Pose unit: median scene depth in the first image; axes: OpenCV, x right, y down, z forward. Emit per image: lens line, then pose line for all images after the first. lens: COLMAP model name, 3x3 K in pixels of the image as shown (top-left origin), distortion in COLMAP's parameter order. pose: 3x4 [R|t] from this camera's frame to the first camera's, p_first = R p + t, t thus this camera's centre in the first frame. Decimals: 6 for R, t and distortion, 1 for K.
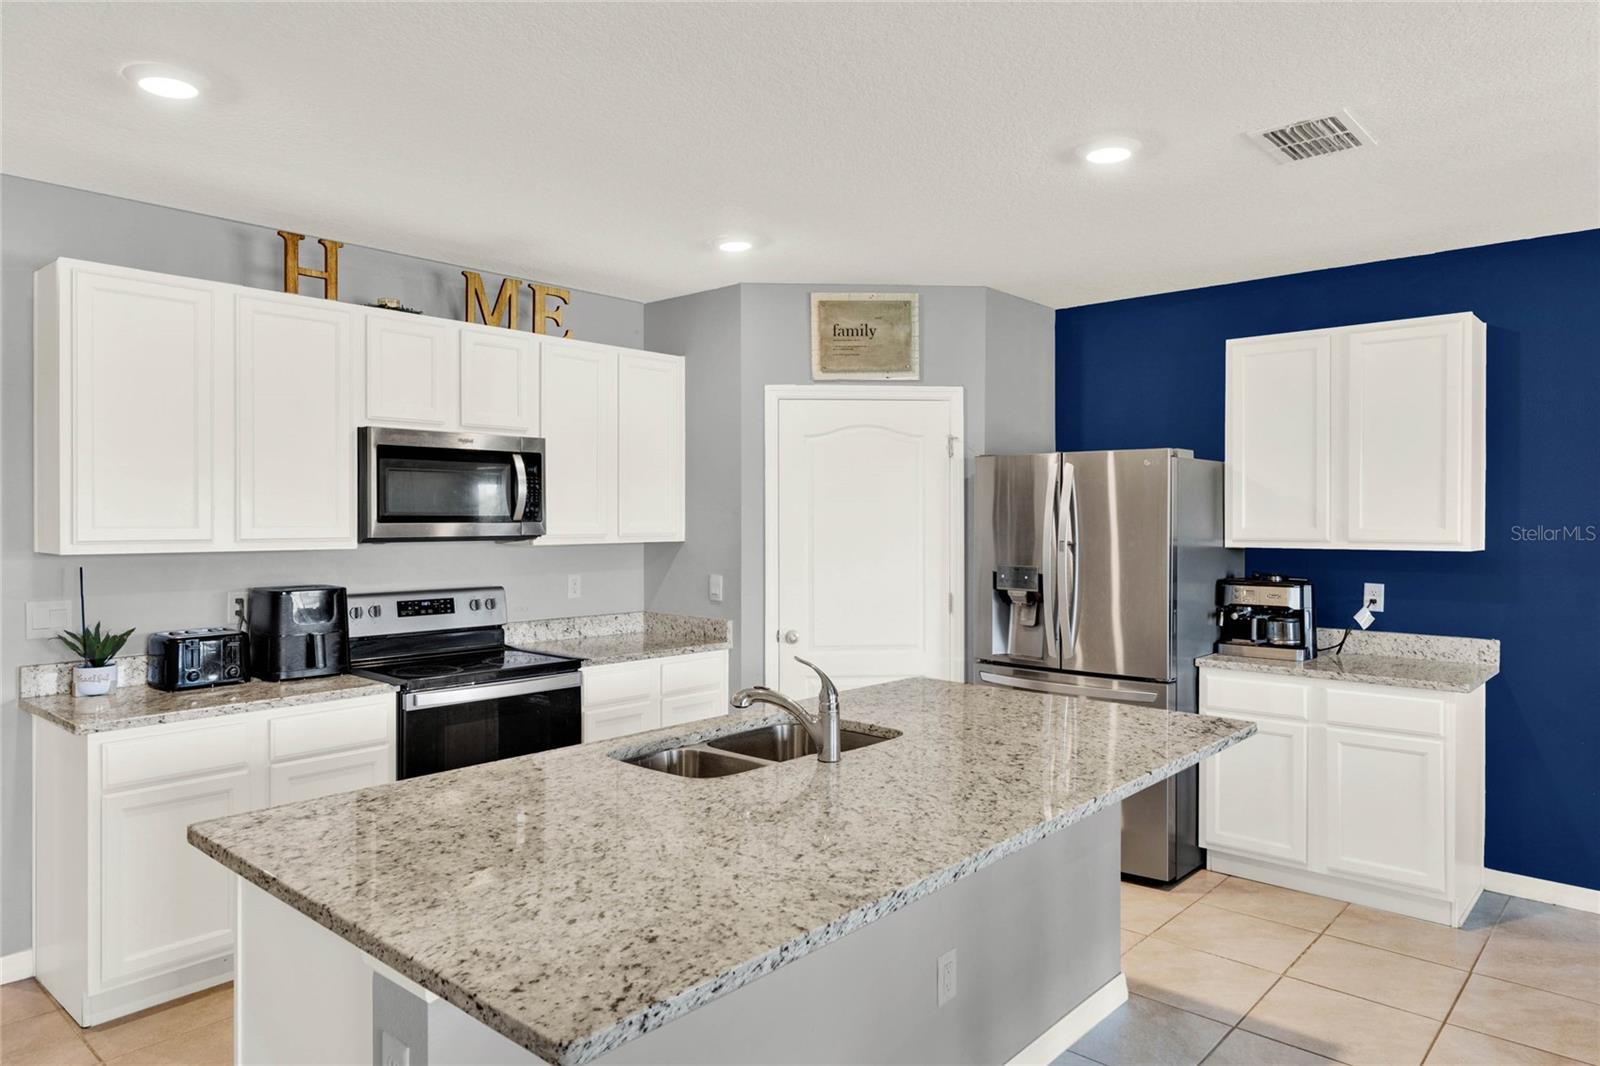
lens RADIAL K [[1028.2, 0, 800.0], [0, 1028.2, 533.0], [0, 0, 1]] dist [0.041278, 0.000317]
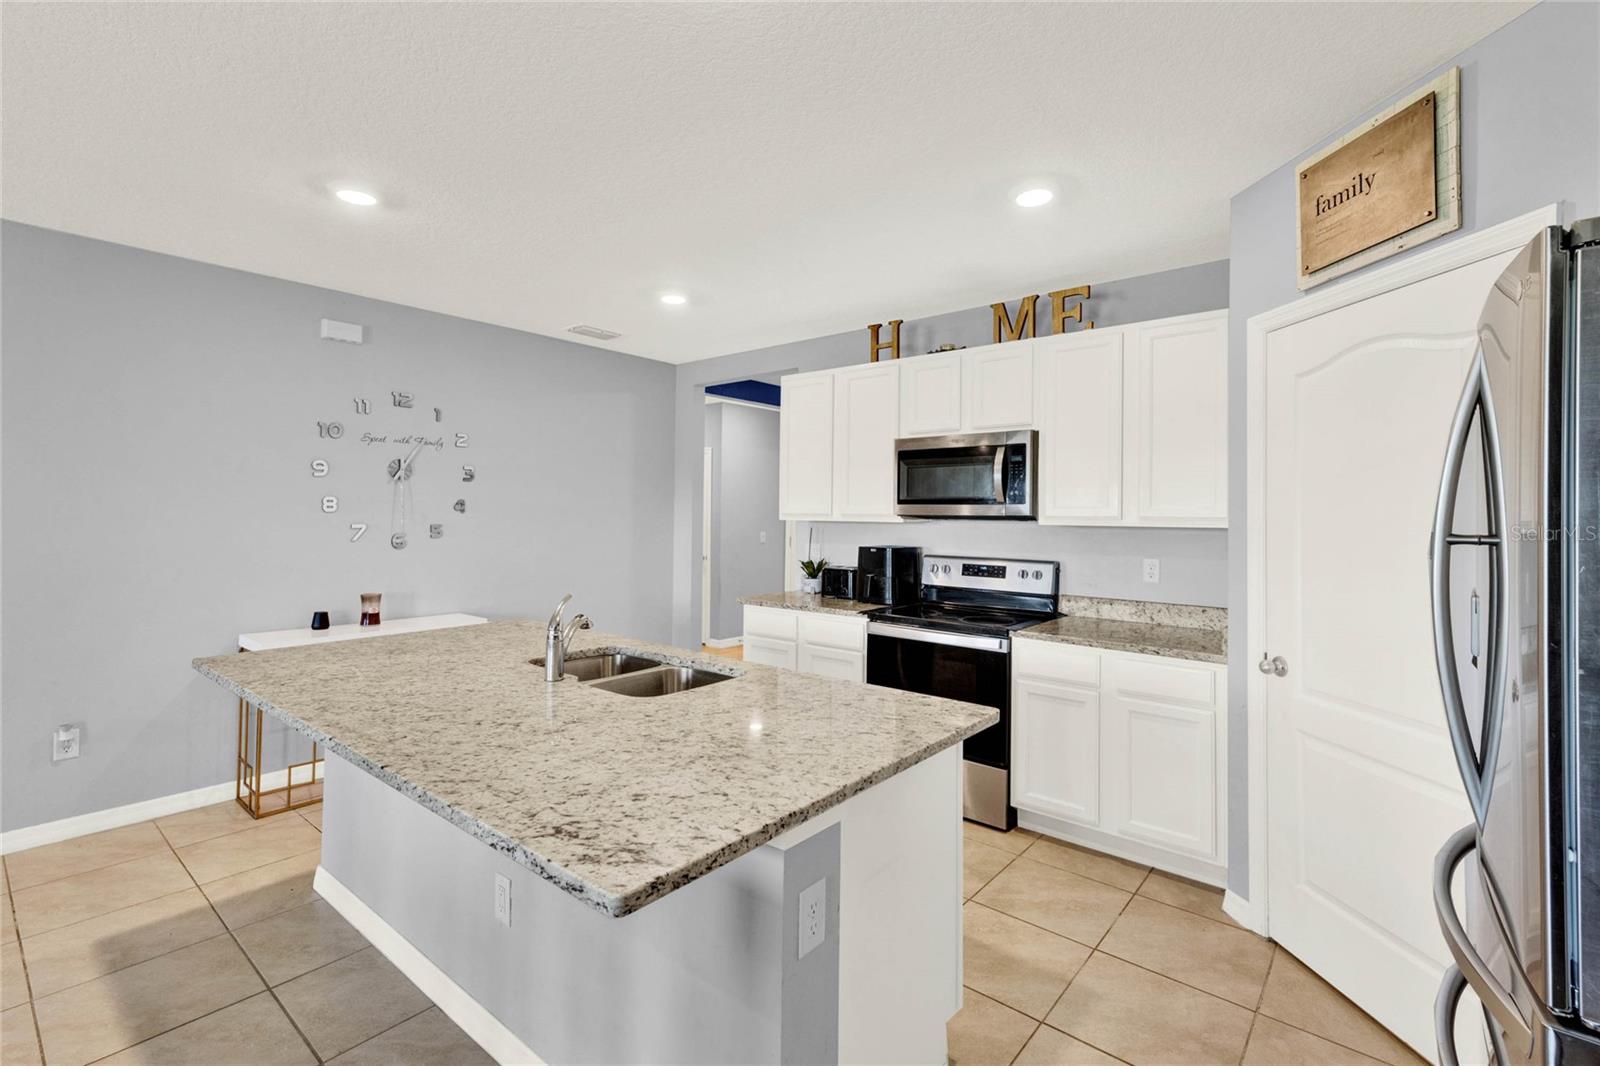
lens RADIAL K [[721.6, 0, 802.9], [0, 721.6, 500.8], [0, 0, 1]] dist [-0.000598, -0.000003]
pose [[0.029448, -0.015825, -0.999441, 0.544205], [-0.020049, 0.999664, -0.016419, 0.003592], [0.999365, 0.020521, 0.029121, 0.758918]]
